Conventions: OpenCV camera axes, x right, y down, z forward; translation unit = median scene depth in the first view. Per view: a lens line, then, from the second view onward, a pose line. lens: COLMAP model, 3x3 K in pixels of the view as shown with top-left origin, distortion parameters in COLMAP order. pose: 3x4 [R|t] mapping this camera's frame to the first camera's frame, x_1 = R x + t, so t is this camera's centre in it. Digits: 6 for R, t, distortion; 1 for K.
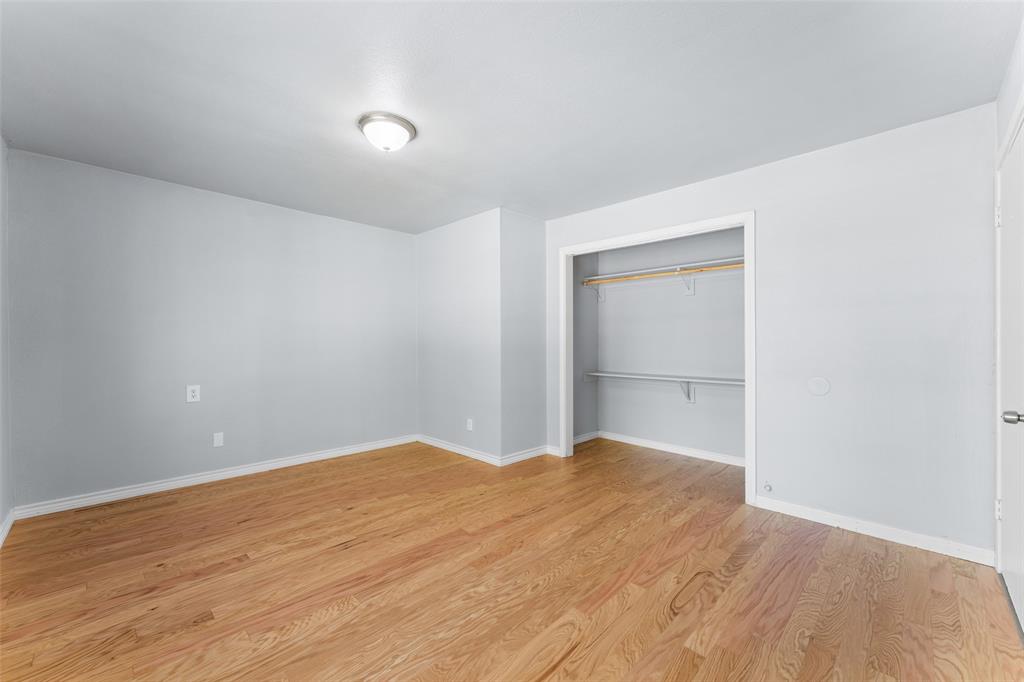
lens RADIAL K [[408.1, 0, 508.0], [0, 408.1, 338.4], [0, 0, 1]] dist [0.001633, 0.000124]
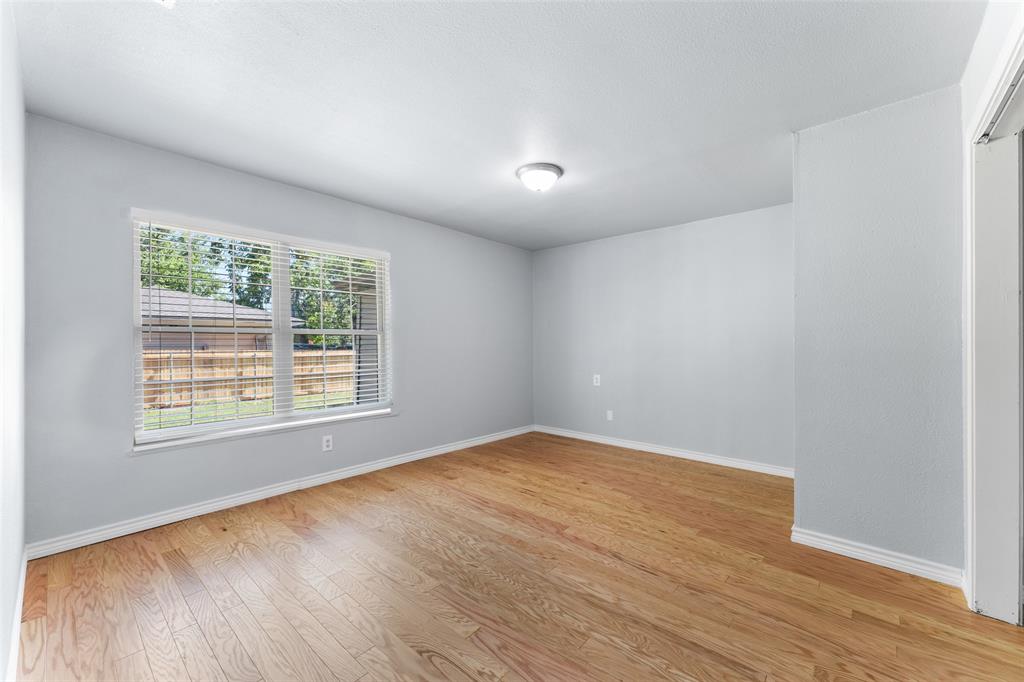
lens RADIAL K [[408.1, 0, 508.1], [0, 408.1, 345.7], [0, 0, 1]] dist [0.001633, 0.000124]
pose [[0.054439, 0.001298, -0.998516, 0.842649], [0.007150, 0.999973, 0.001689, 0.006991], [0.998491, -0.007232, 0.054429, 0.742265]]
